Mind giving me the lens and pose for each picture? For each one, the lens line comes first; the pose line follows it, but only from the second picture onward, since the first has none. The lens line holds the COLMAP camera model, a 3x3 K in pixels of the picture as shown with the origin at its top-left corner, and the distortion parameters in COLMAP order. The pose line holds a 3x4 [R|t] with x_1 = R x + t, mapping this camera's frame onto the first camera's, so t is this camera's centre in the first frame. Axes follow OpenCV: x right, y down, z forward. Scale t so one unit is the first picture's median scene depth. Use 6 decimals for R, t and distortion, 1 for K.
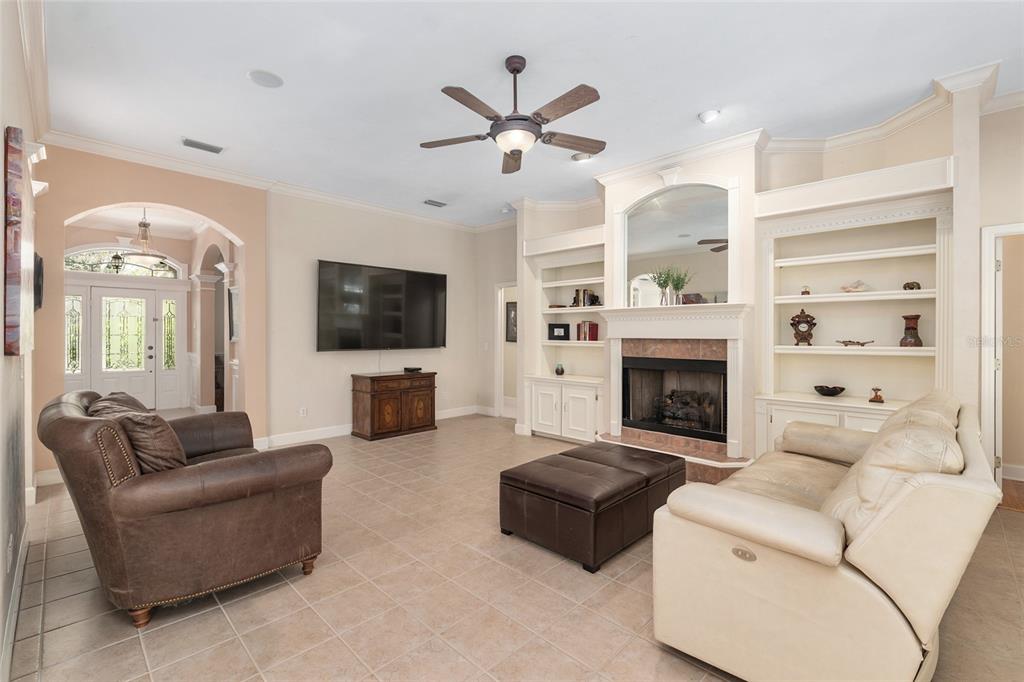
lens RADIAL K [[448.1, 0, 510.7], [0, 448.1, 331.3], [0, 0, 1]] dist [-0.002163, -0.000096]
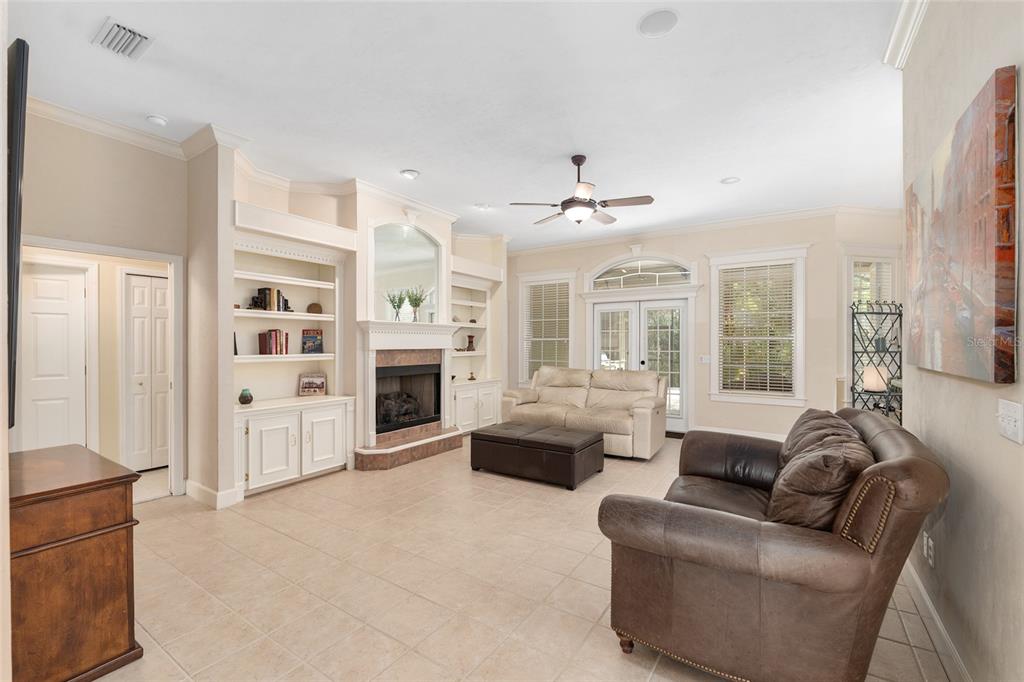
lens RADIAL K [[431.2, 0, 510.3], [0, 431.2, 344.2], [0, 0, 1]] dist [0.000340, -0.000128]
pose [[-0.190716, -0.003576, 0.981639, -0.792528], [-0.005604, 0.999981, 0.002554, -0.001851], [-0.981629, -0.005014, -0.190732, 0.889997]]
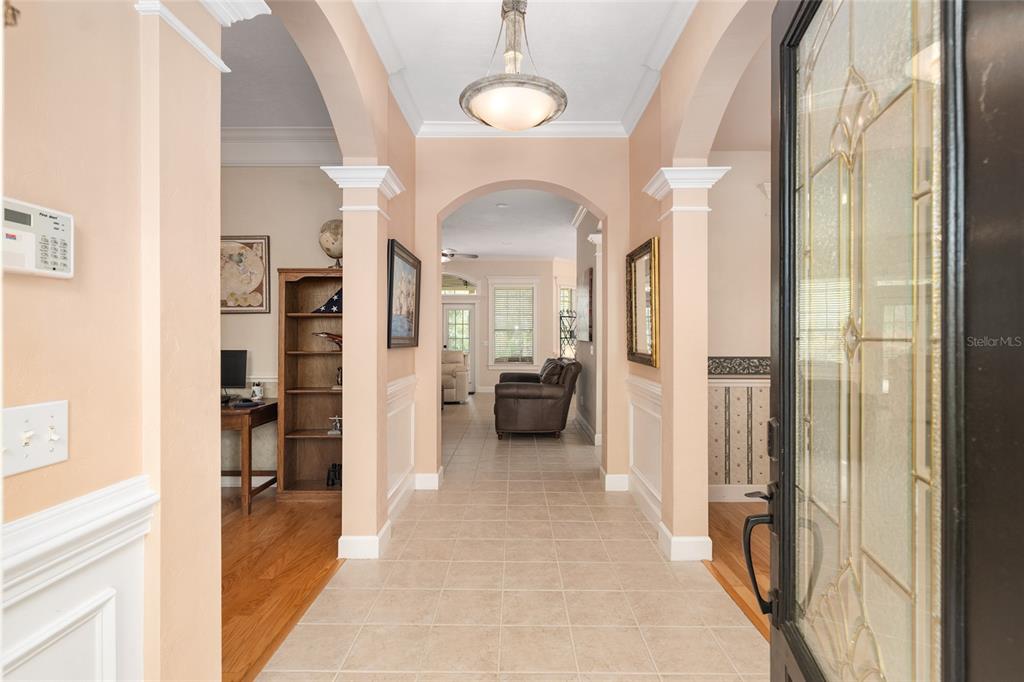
lens RADIAL K [[504.5, 0, 512.0], [0, 504.5, 341.0], [0, 0, 1]] dist [-0.000891, -0.000127]
pose [[-0.698675, -0.012684, 0.715327, -1.450689], [-0.007192, 0.999917, 0.010705, 0.007321], [-0.715403, 0.002335, -0.698708, 1.683163]]
